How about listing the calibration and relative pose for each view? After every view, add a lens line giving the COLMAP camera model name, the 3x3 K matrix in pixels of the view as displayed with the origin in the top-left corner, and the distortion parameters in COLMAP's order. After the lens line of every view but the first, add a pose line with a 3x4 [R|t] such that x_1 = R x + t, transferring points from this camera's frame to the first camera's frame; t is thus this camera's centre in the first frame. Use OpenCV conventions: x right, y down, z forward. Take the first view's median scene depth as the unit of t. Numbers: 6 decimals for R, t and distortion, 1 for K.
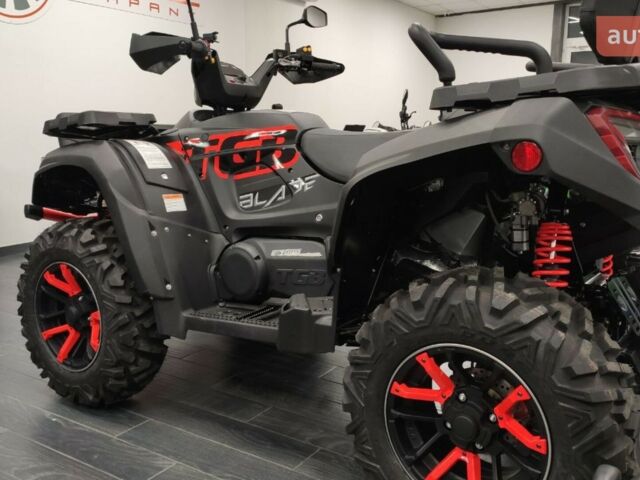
lens RADIAL K [[635.7, 0, 321.1], [0, 635.7, 235.7], [0, 0, 1]] dist [0.110965, -0.188759]
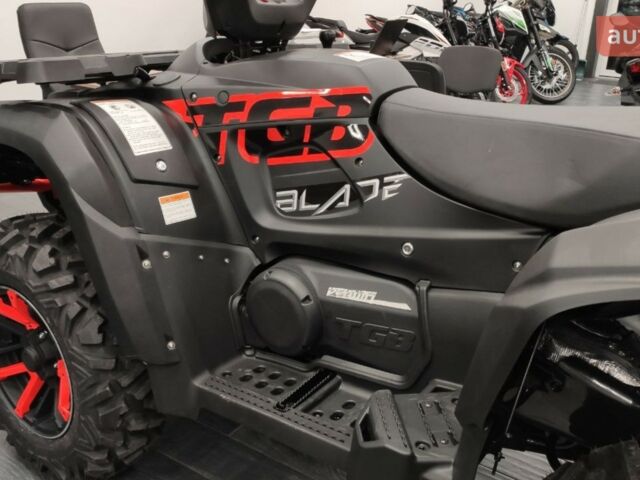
lens RADIAL K [[635.7, 0, 321.1], [0, 635.7, 235.7], [0, 0, 1]] dist [0.110965, -0.188759]
pose [[0.999671, 0.025215, 0.004777, -0.086887], [-0.025661, 0.979640, 0.199118, -0.154692], [0.000341, -0.199175, 0.979964, 0.363197]]
